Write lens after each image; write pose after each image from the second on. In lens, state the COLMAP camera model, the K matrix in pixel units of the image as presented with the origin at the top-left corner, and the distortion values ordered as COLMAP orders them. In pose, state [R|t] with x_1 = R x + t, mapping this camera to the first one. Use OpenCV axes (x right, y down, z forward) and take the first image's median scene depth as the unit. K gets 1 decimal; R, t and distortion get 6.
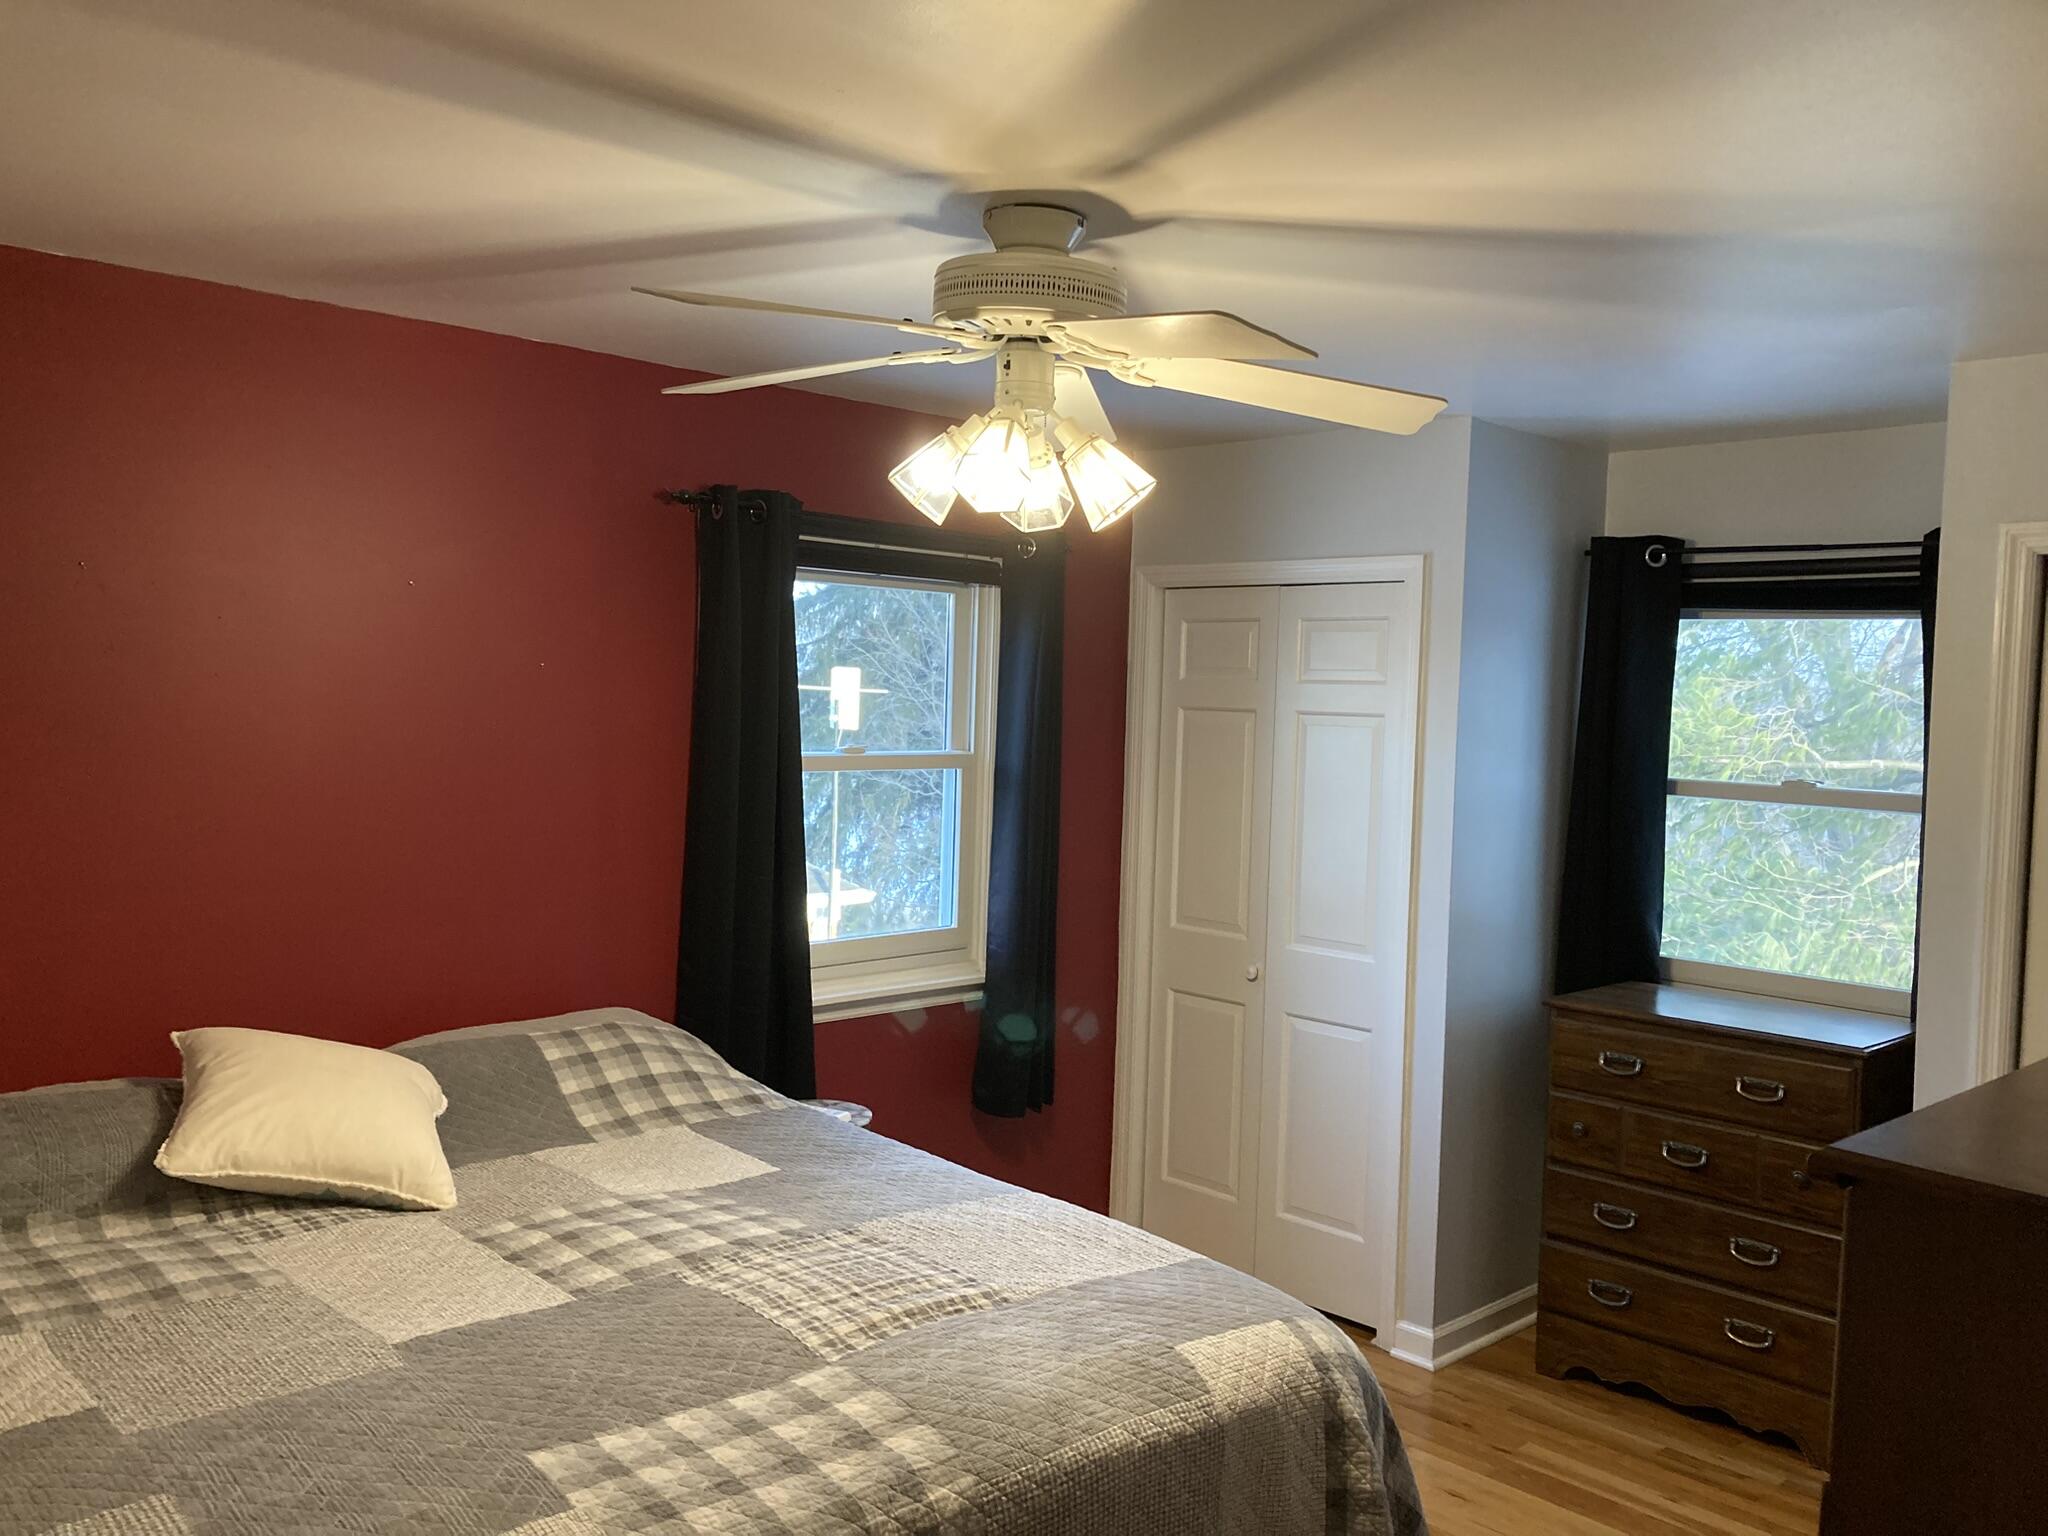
lens RADIAL K [[1686.3, 0, 1044.5], [0, 1686.3, 755.1], [0, 0, 1]] dist [0.058451, -0.091117]
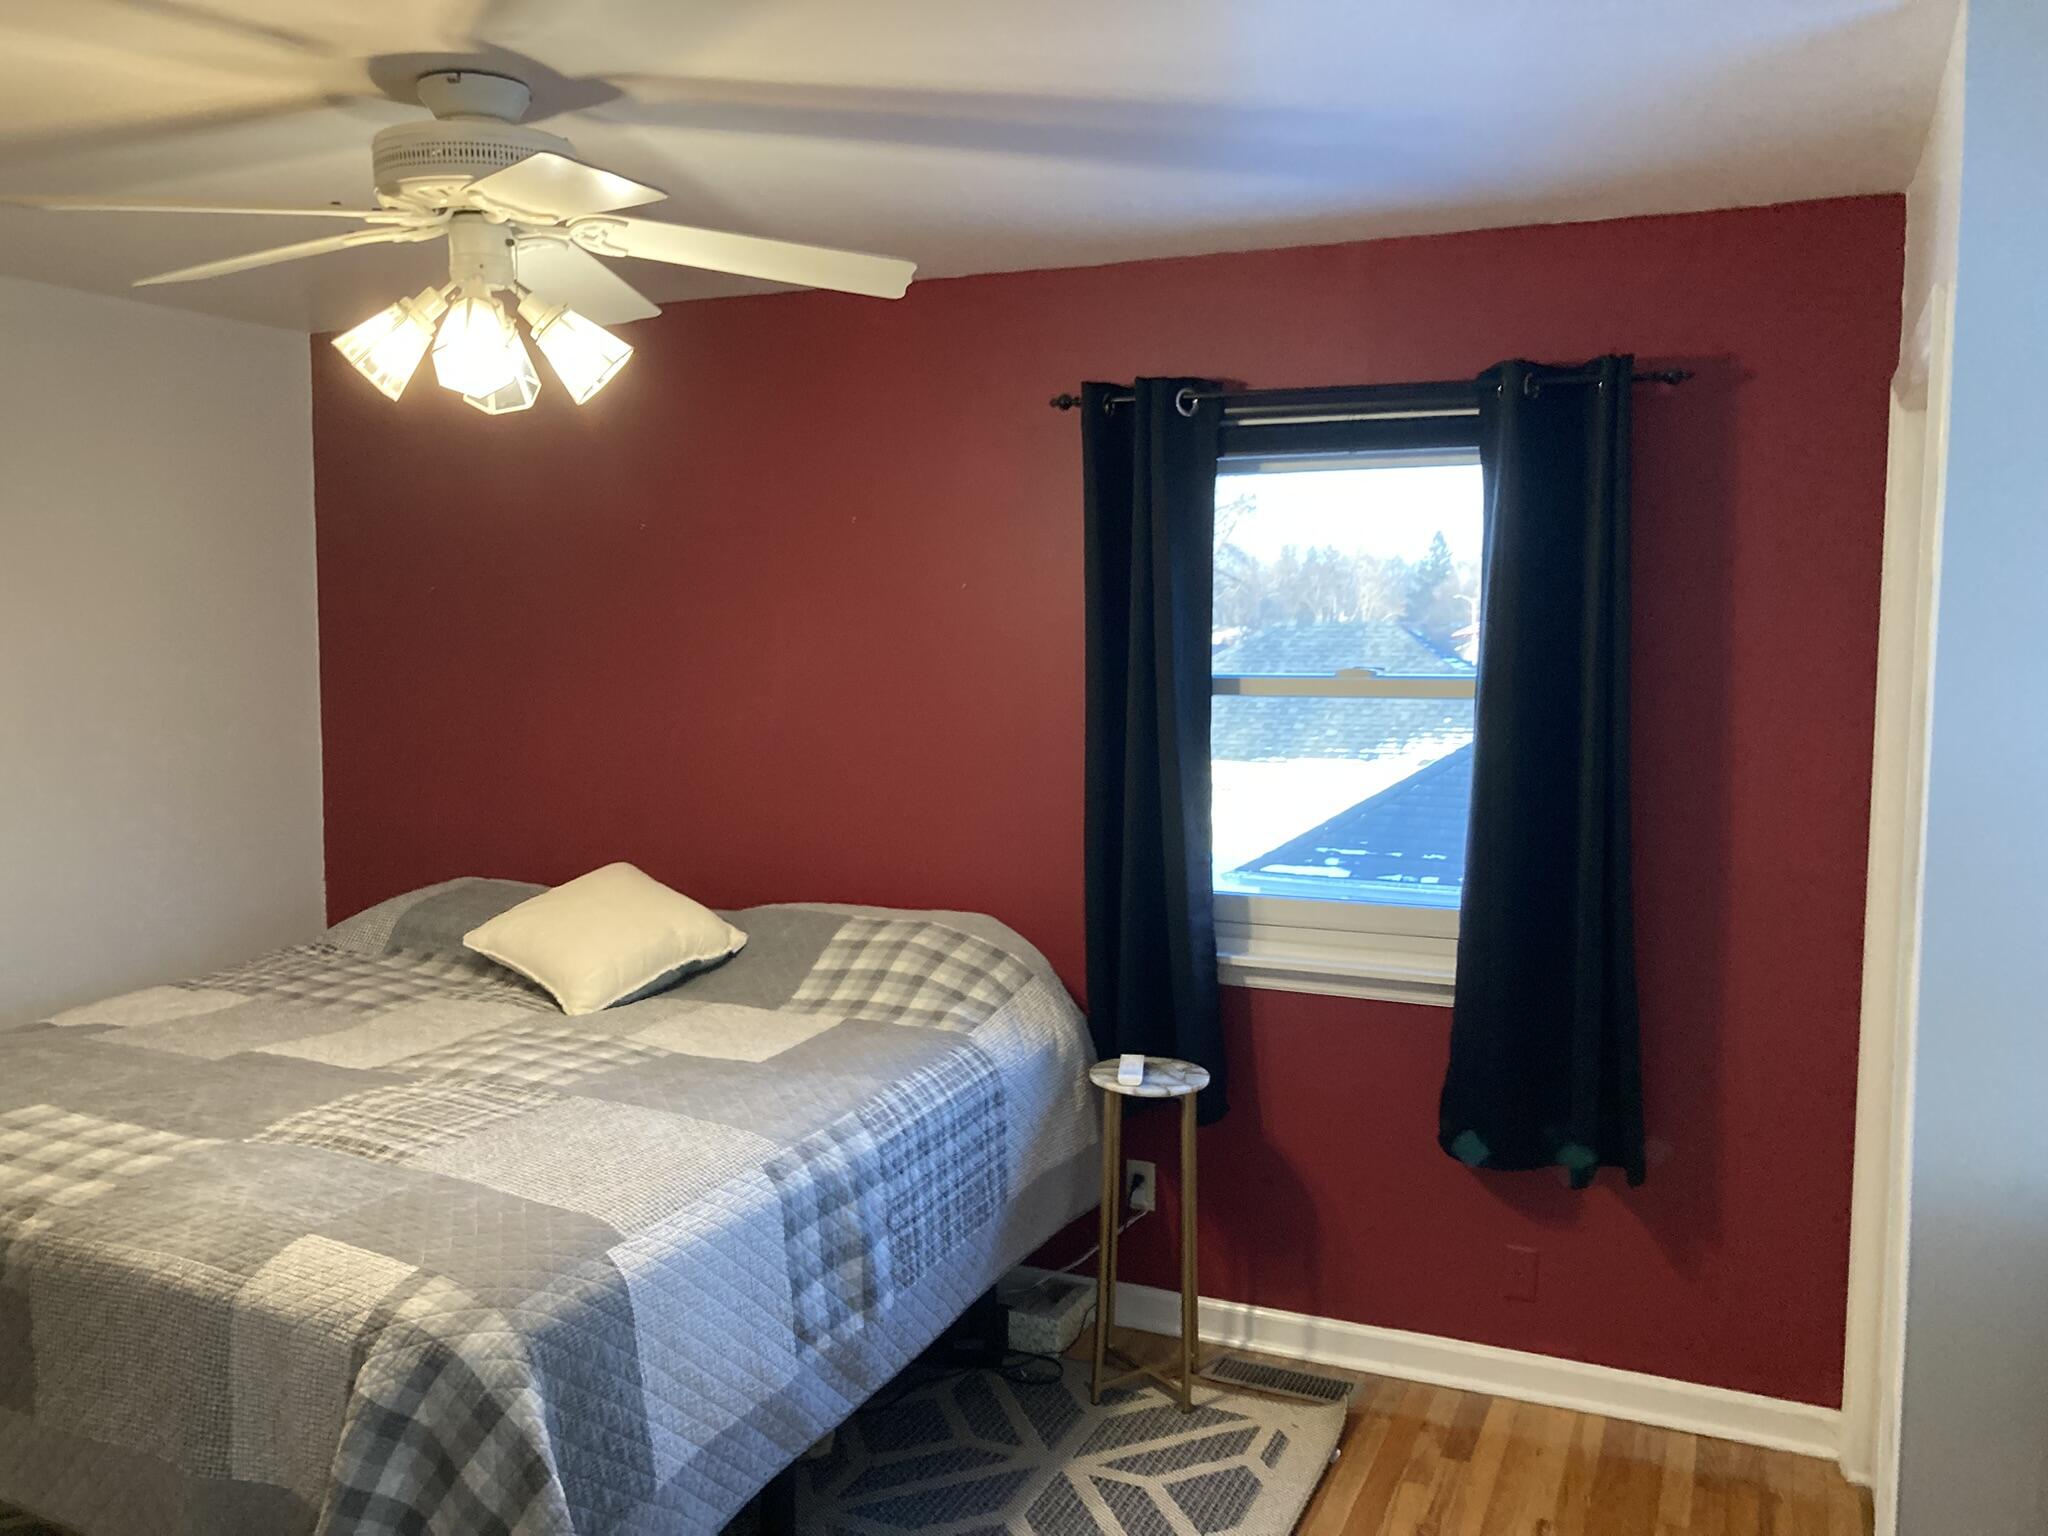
lens RADIAL K [[1686.3, 0, 1044.5], [0, 1686.3, 755.1], [0, 0, 1]] dist [0.058451, -0.091117]
pose [[0.374457, 0.032868, -0.926662, 1.023323], [-0.033336, 0.999203, 0.021971, 0.036109], [0.926645, 0.022664, 0.375254, 0.925677]]
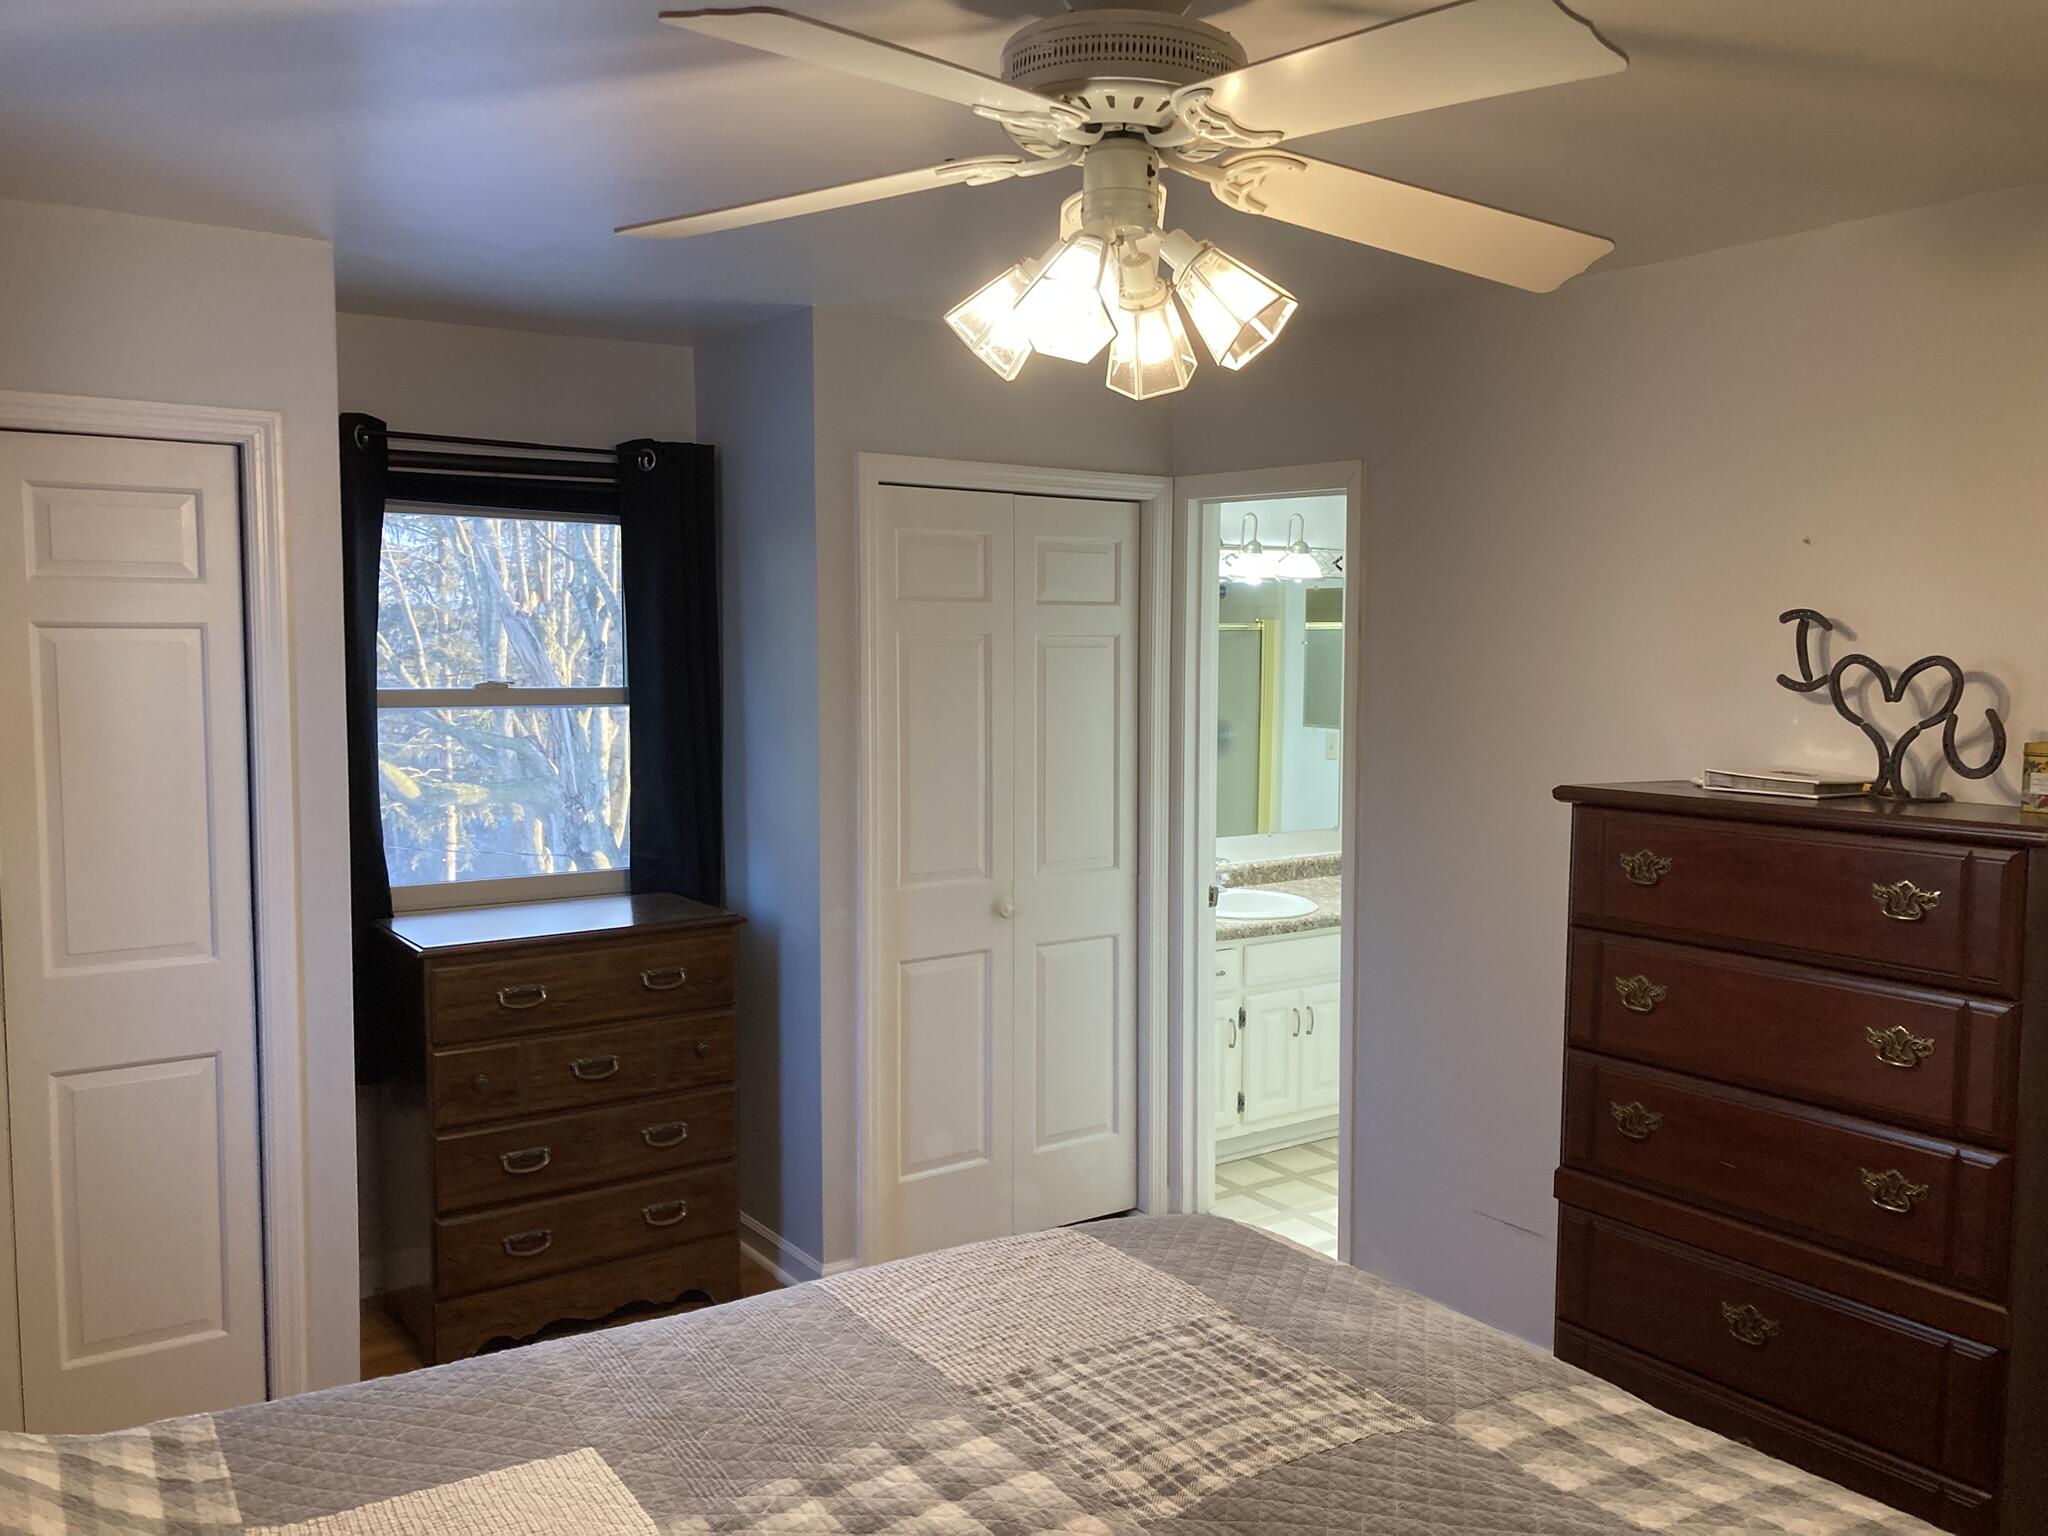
lens RADIAL K [[1678.8, 0, 1019.0], [0, 1678.8, 744.9], [0, 0, 1]] dist [0.010234, 0.001197]
pose [[0.166374, -0.095149, 0.981461, -0.793341], [0.042890, 0.995090, 0.089199, -0.039597], [-0.985129, 0.027254, 0.169638, 0.908067]]
